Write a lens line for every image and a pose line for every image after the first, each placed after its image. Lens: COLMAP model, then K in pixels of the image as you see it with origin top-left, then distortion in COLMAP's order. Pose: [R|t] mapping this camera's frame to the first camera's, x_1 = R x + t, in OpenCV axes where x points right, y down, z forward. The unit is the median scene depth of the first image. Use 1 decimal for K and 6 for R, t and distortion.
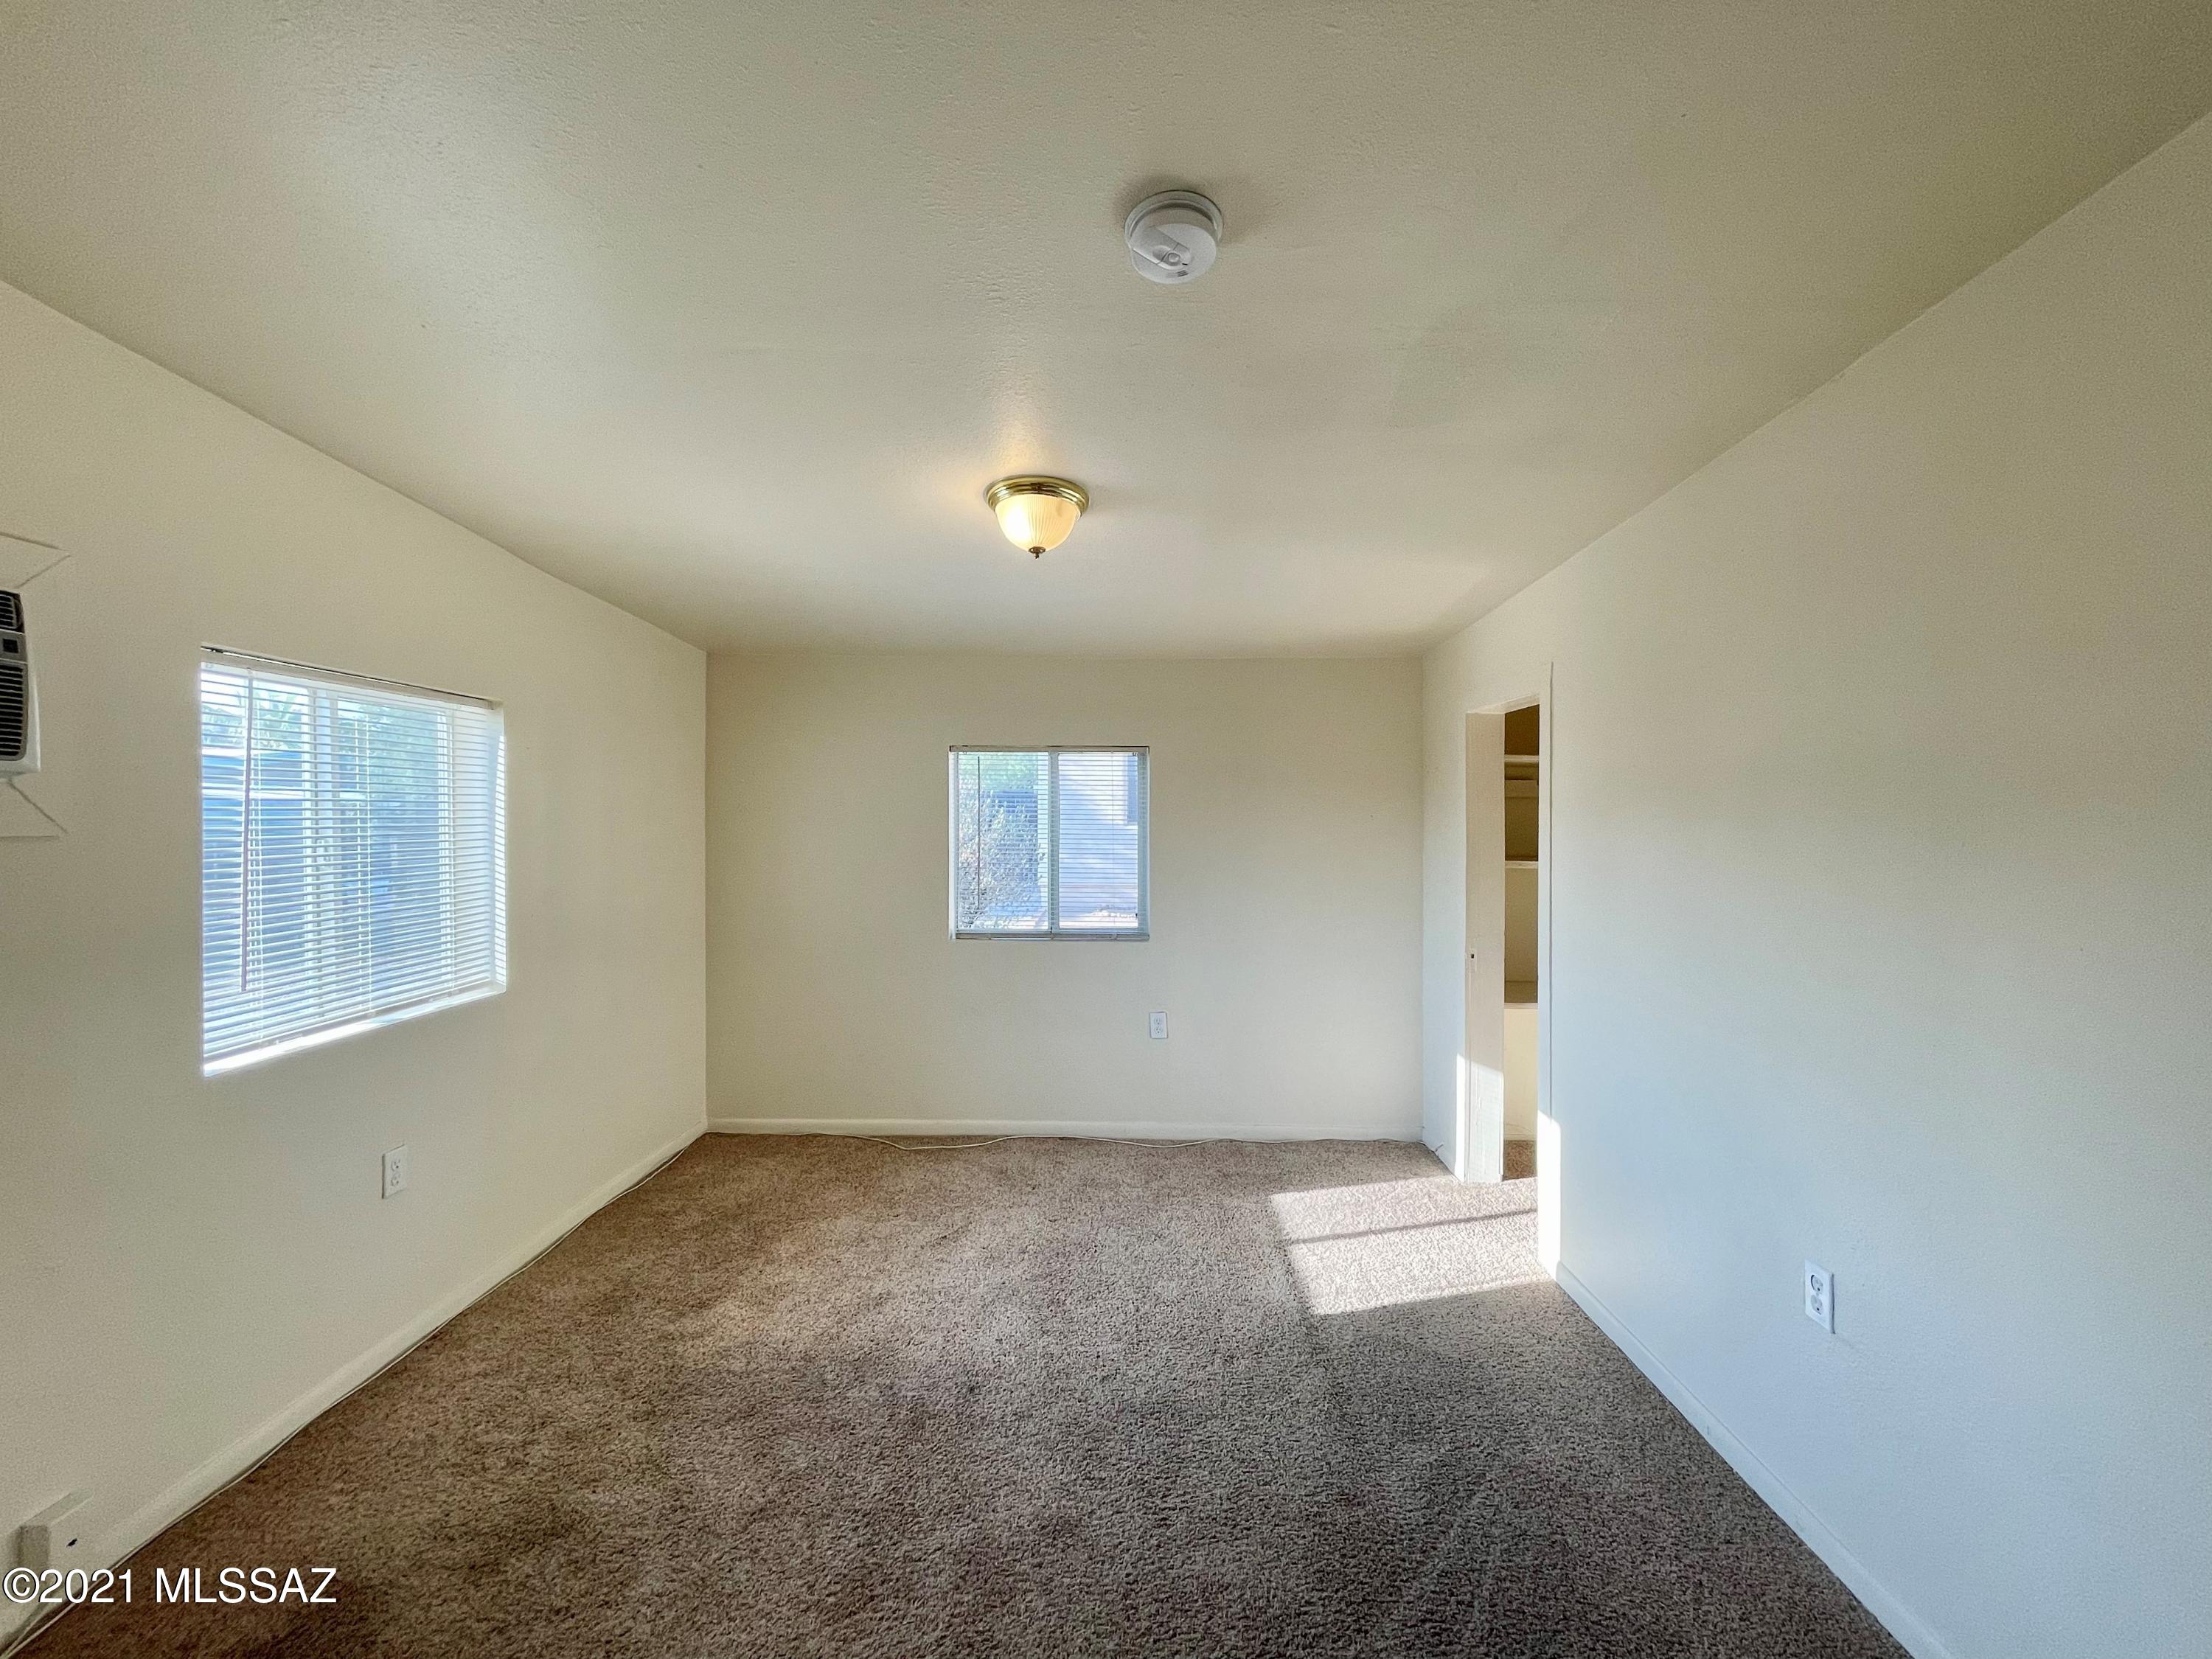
lens RADIAL K [[894.5, 0, 1099.9], [0, 894.5, 826.2], [0, 0, 1]] dist [-0.000232, 0.000322]
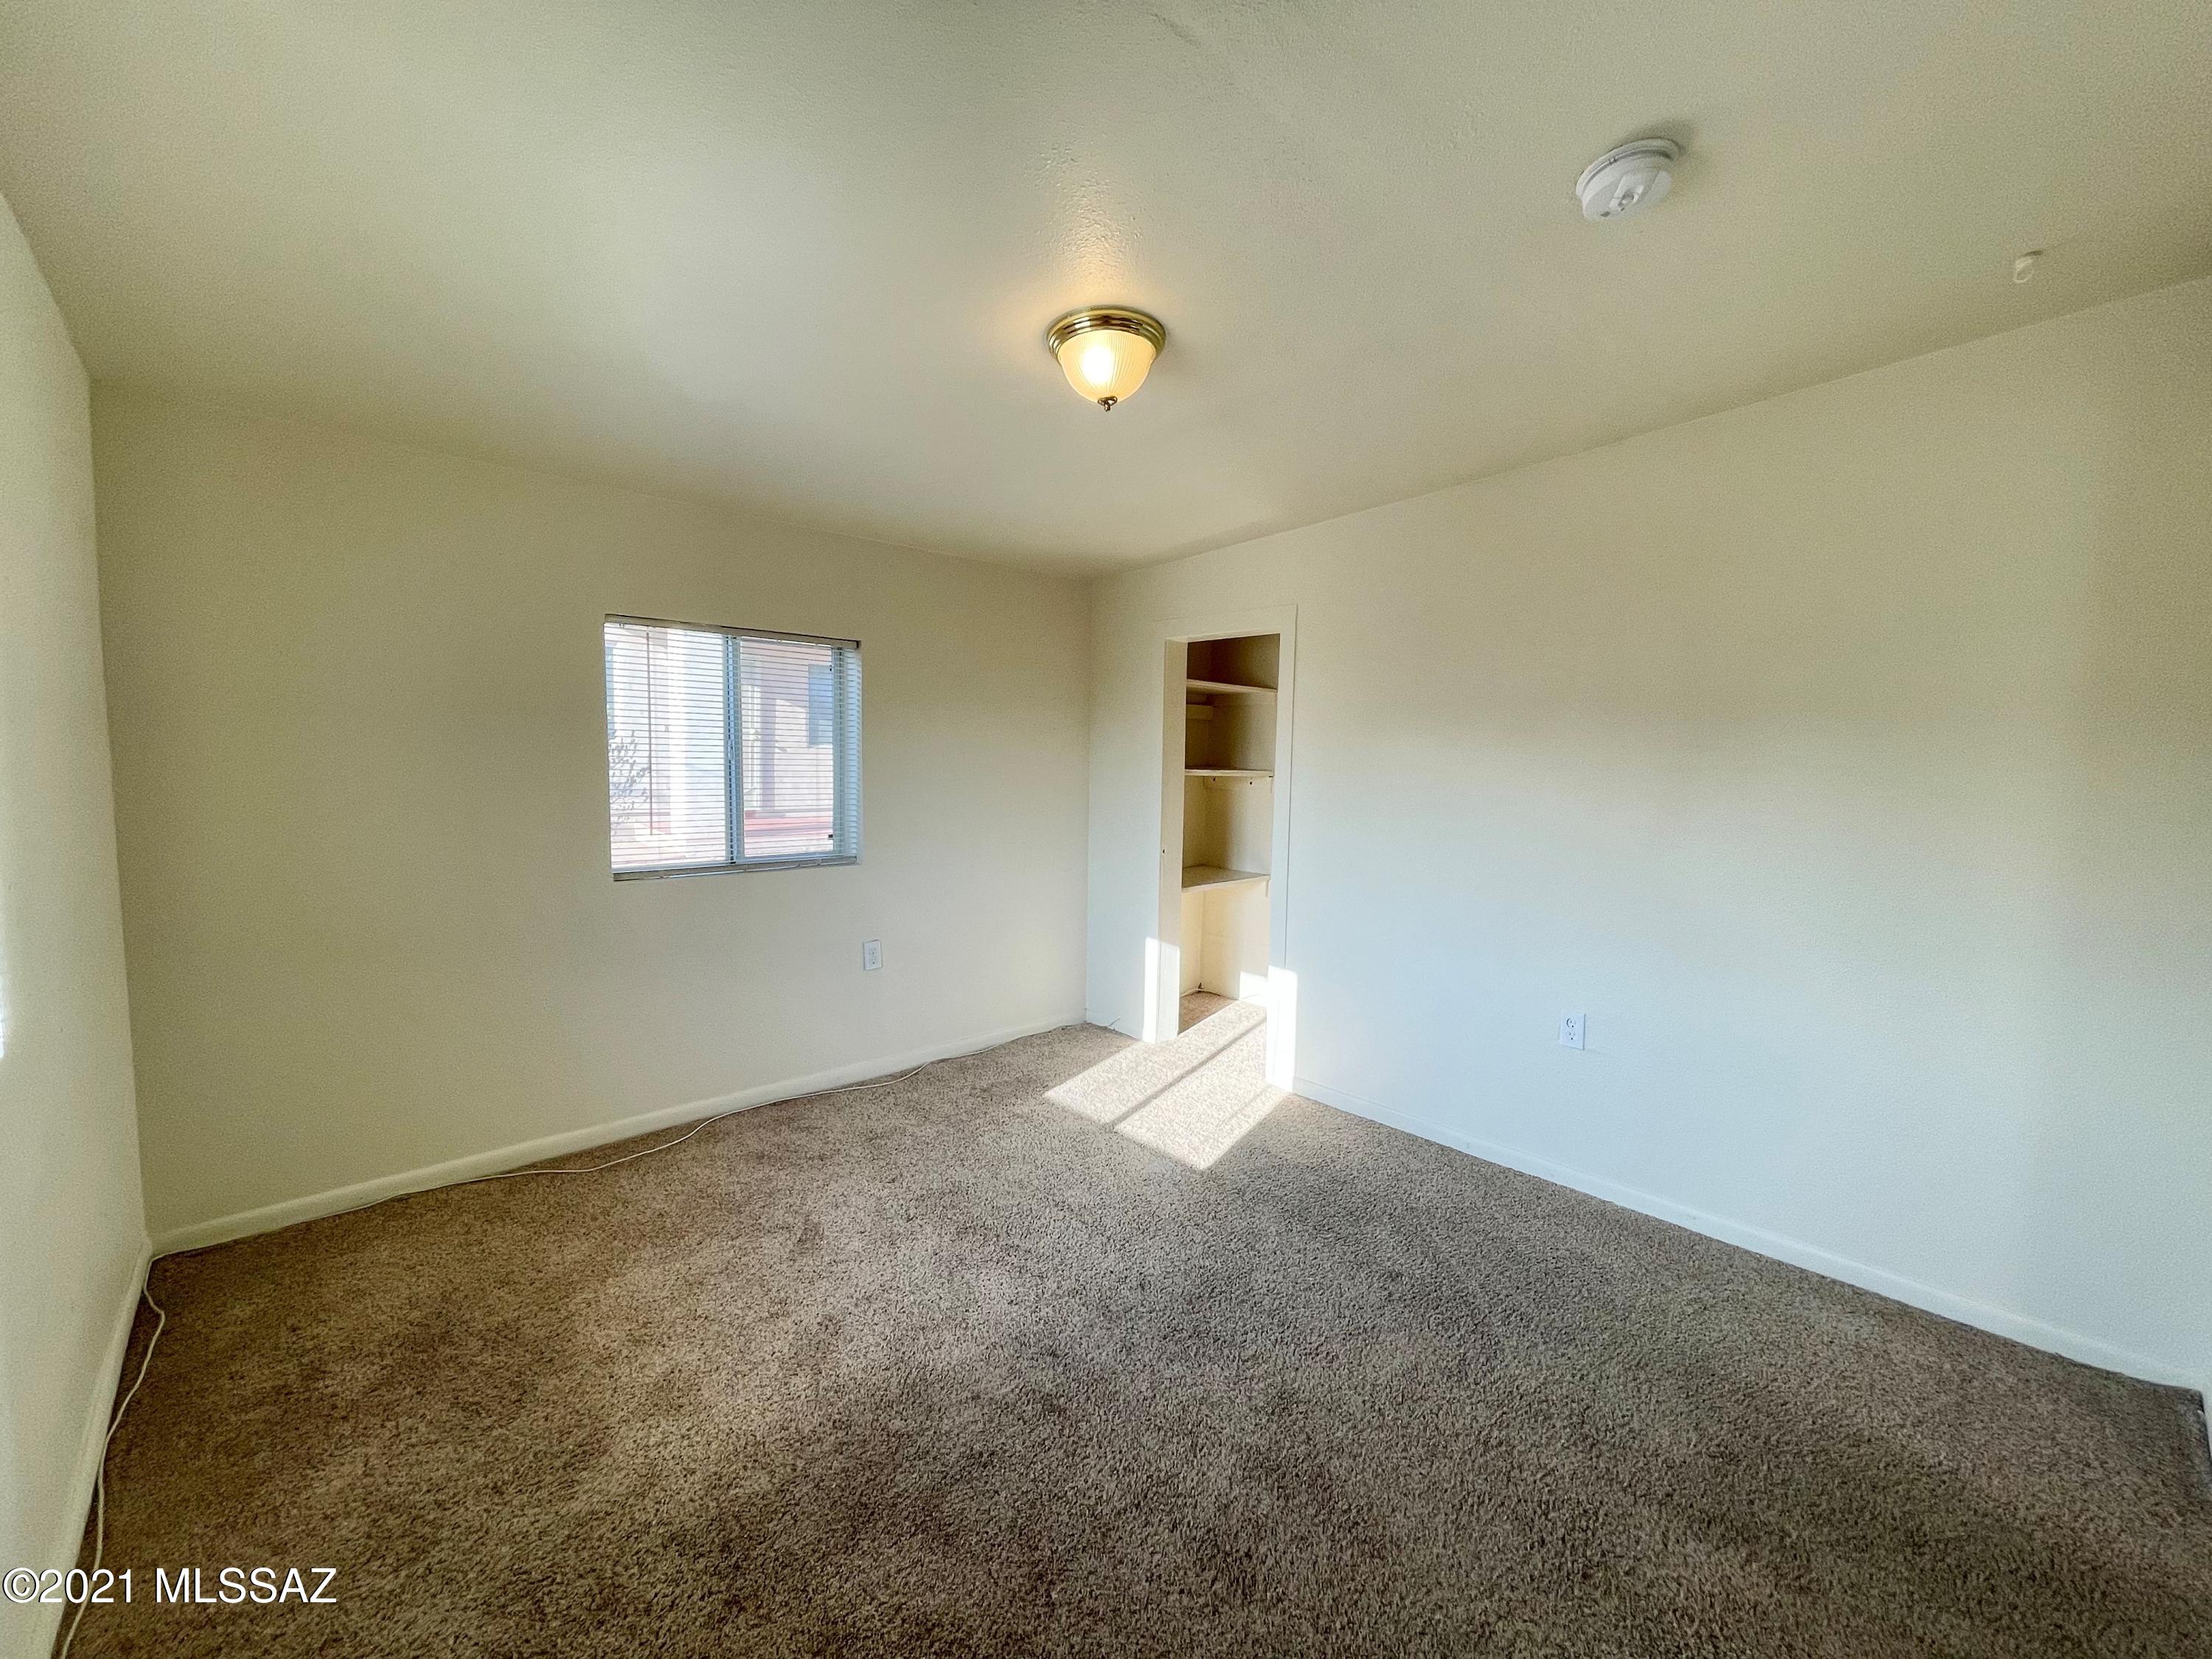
lens RADIAL K [[894.5, 0, 1099.9], [0, 894.5, 826.2], [0, 0, 1]] dist [-0.000232, 0.000322]
pose [[0.719599, -0.047721, 0.692748, -0.454873], [-0.012077, 0.996625, 0.081199, 0.019351], [-0.694284, -0.066797, 0.716594, 0.232976]]
